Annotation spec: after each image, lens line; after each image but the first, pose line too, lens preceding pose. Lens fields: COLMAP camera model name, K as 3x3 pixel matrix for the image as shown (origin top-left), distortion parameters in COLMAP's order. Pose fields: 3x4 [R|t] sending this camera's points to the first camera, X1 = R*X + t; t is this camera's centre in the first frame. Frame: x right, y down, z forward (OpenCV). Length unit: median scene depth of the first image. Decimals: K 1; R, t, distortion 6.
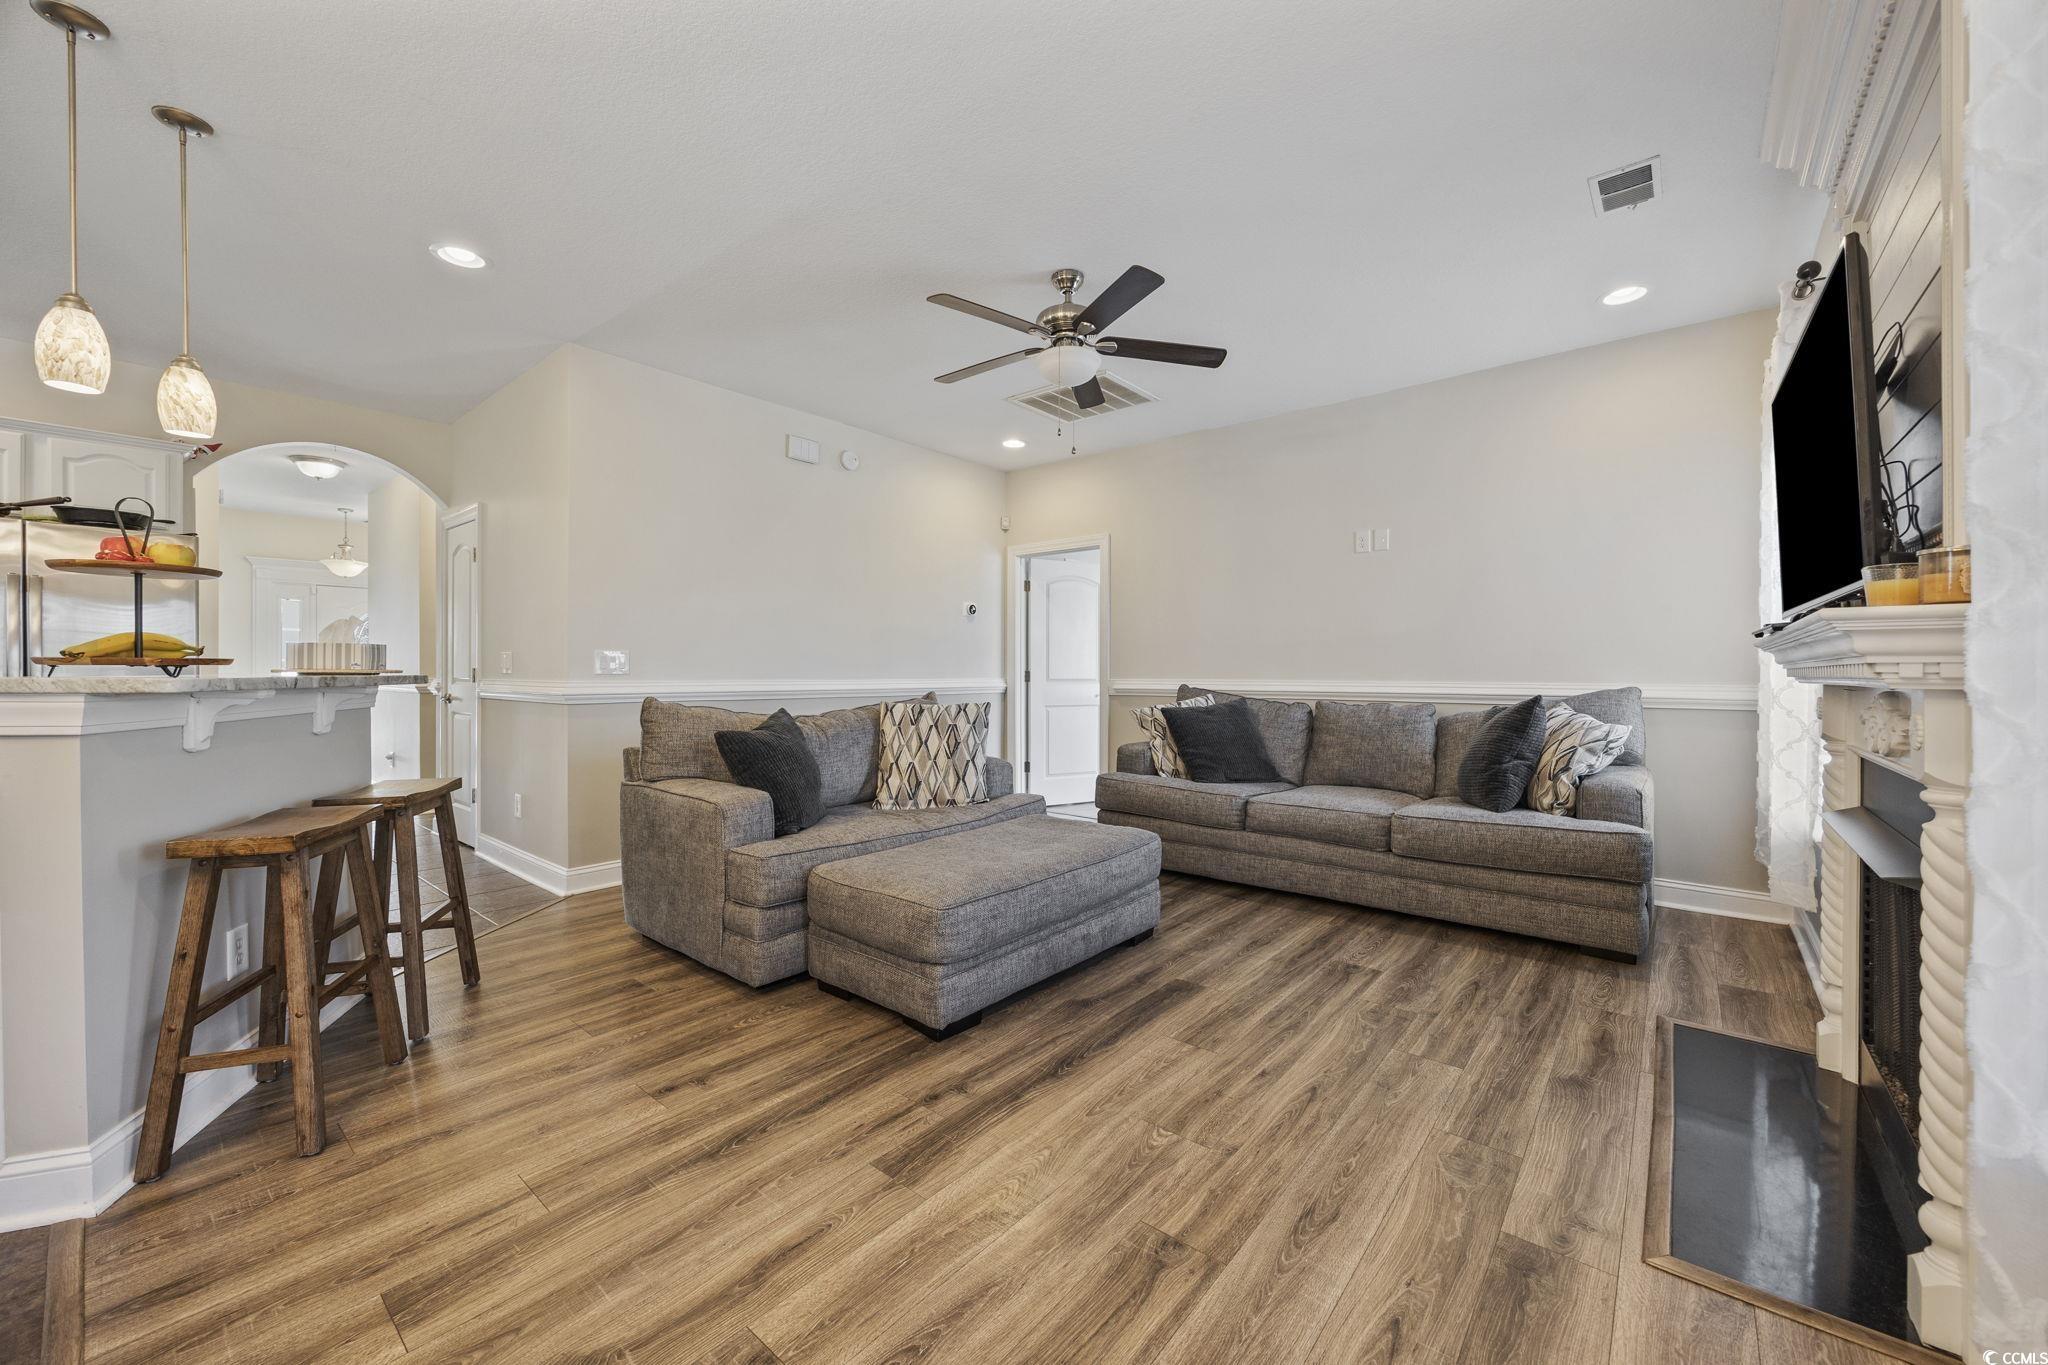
lens RADIAL K [[787.7, 0, 1042.5], [0, 787.7, 679.0], [0, 0, 1]] dist [-0.005028, 0.000781]
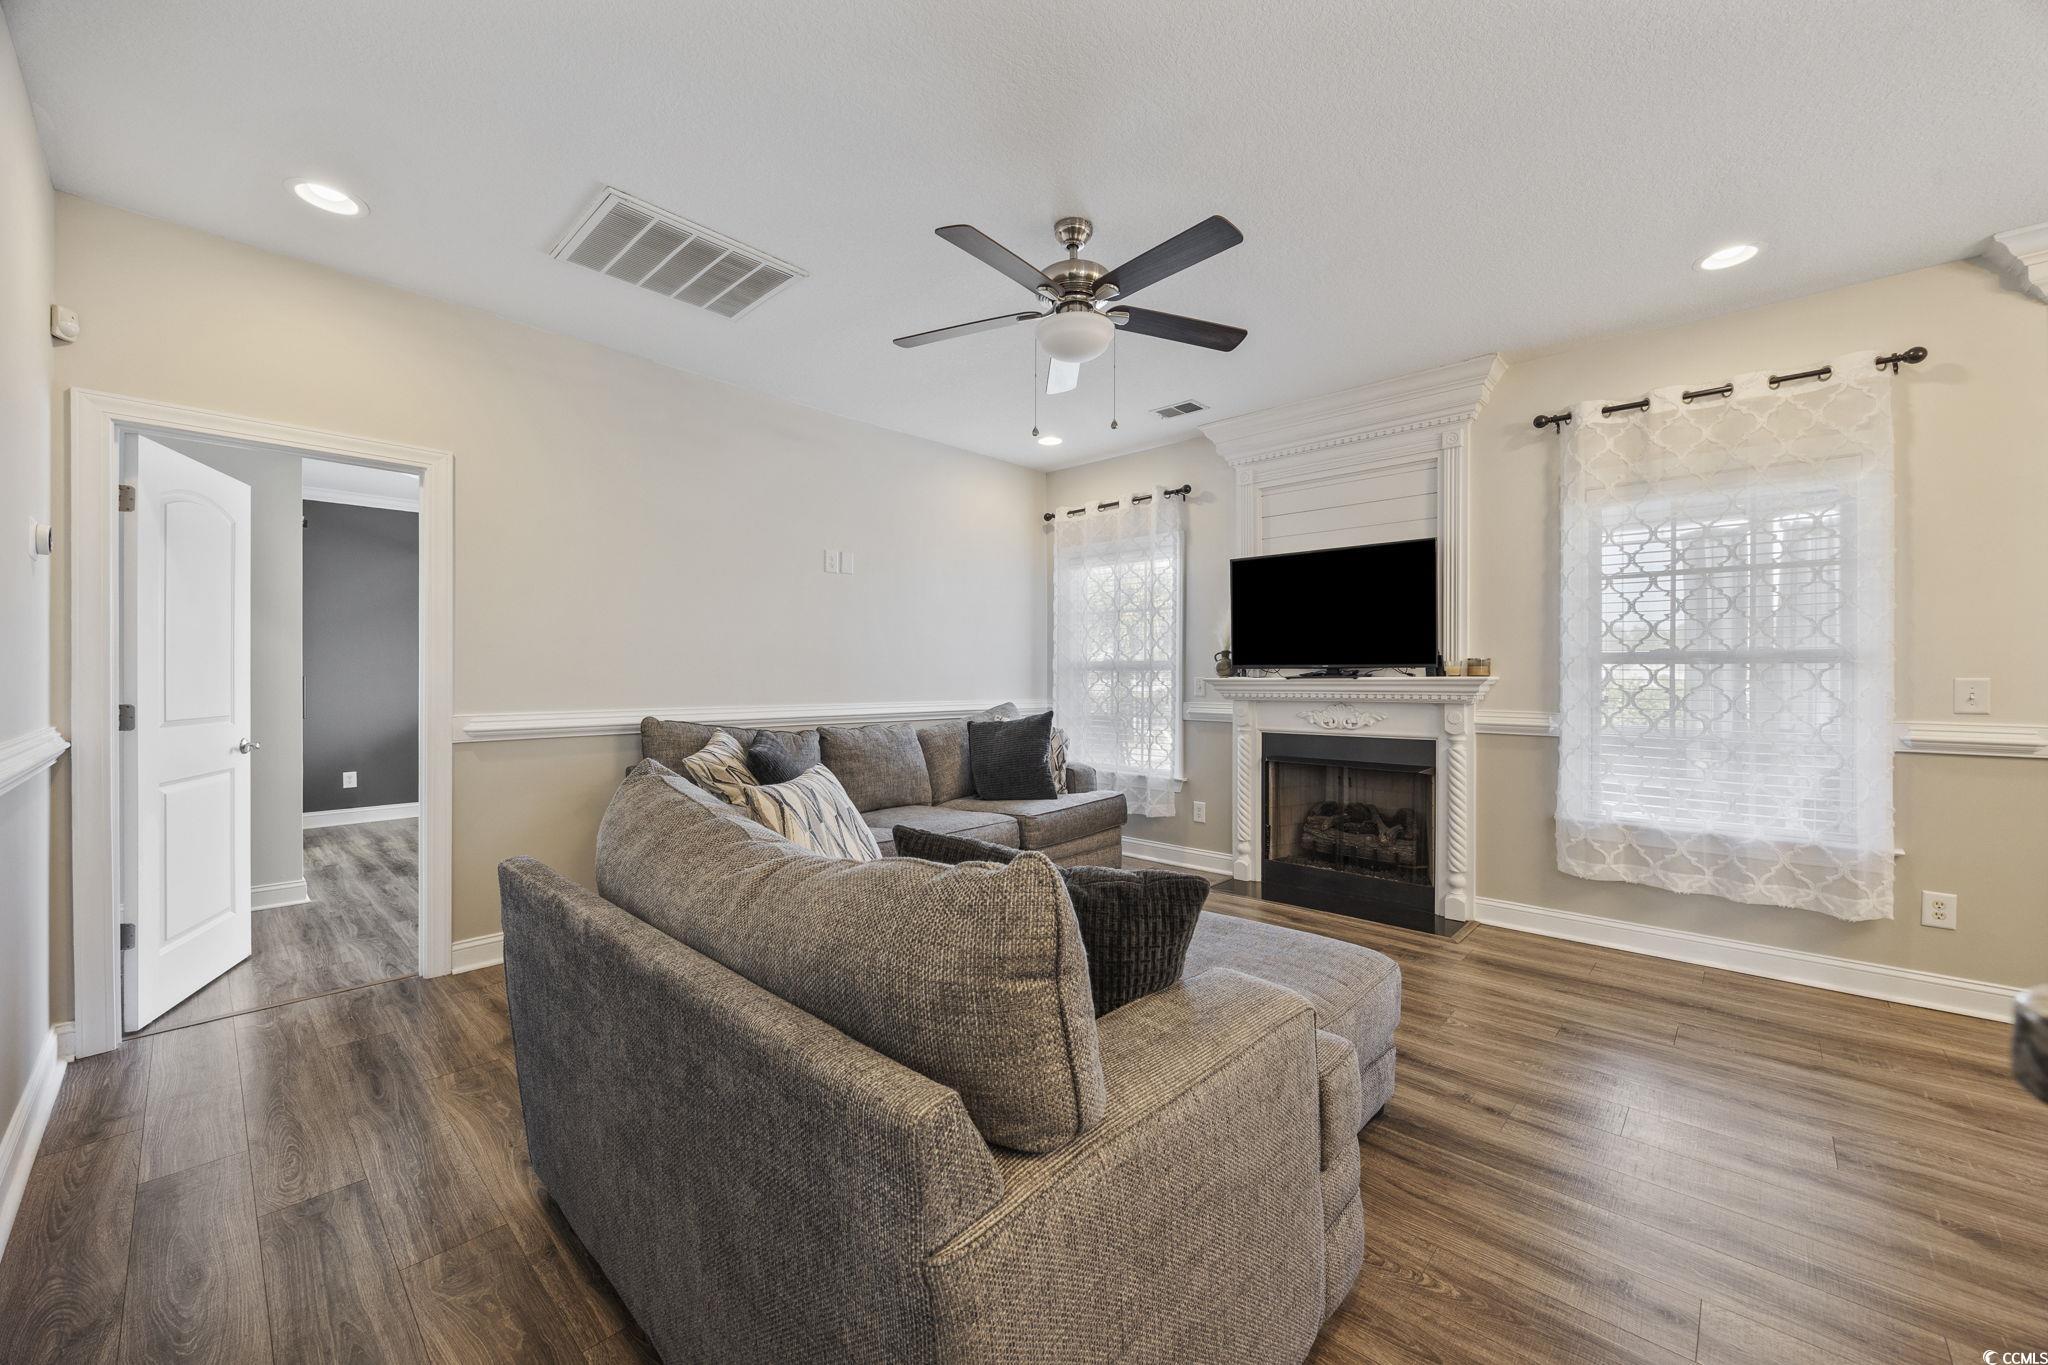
lens RADIAL K [[787.7, 0, 1027.2], [0, 787.7, 677.6], [0, 0, 1]] dist [-0.005028, 0.000781]
pose [[0.057567, -0.002371, 0.998339, -0.750562], [0.009331, 0.999955, 0.001837, -0.039127], [-0.998298, 0.009210, 0.057586, 0.945561]]
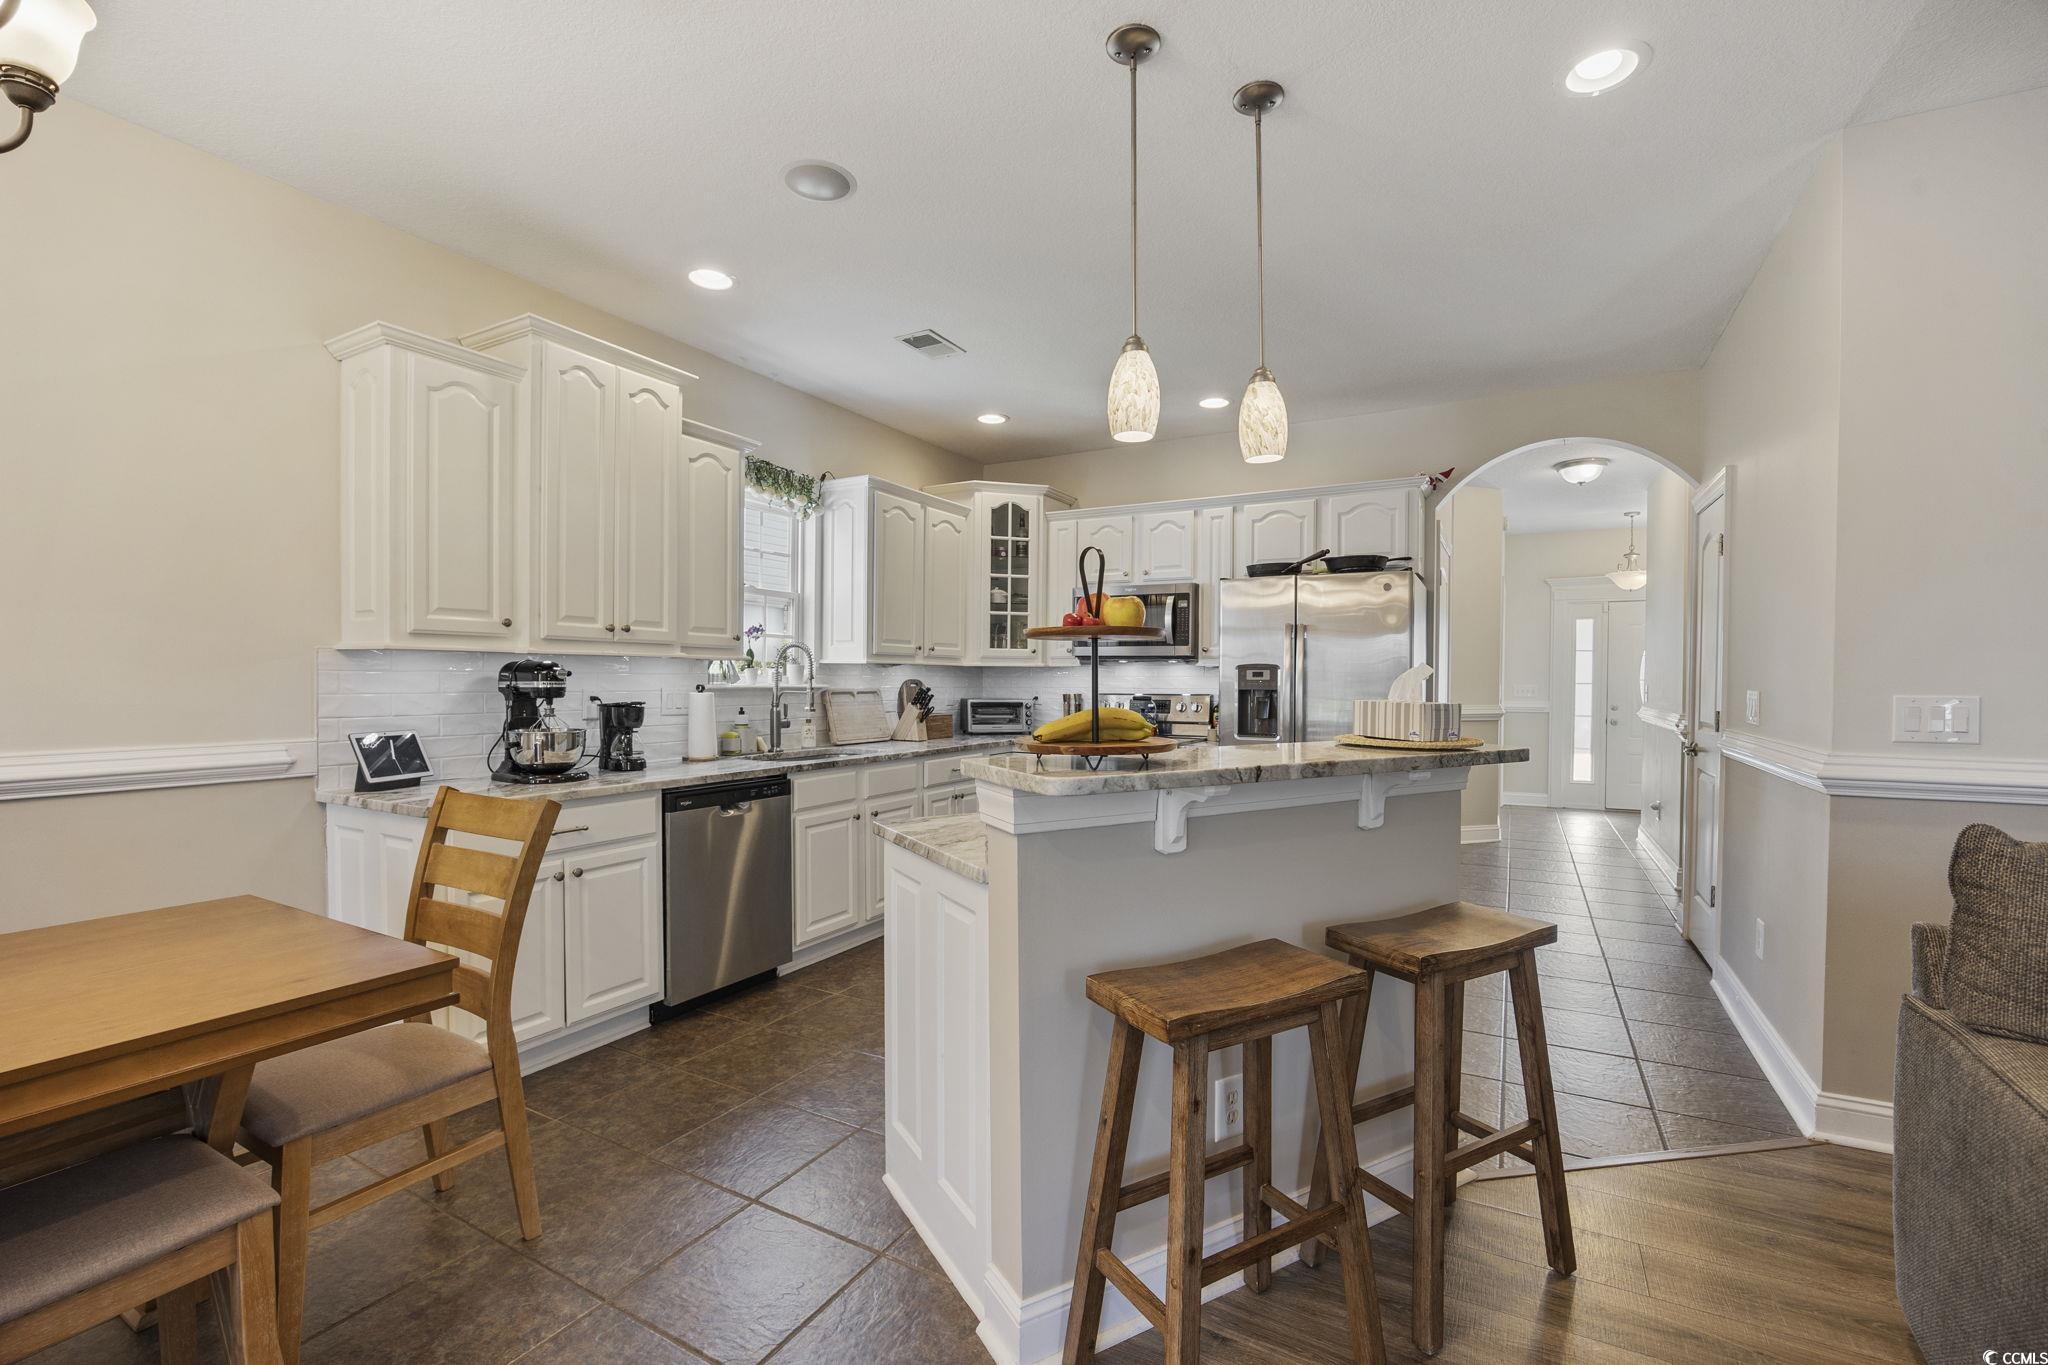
lens RADIAL K [[876.7, 0, 1029.4], [0, 876.7, 694.4], [0, 0, 1]] dist [-0.018435, 0.001715]
pose [[0.181295, 0.017478, -0.983273, -0.130558], [-0.014330, 0.999783, 0.015130, -0.044619], [0.983324, 0.011348, 0.181506, 0.388227]]
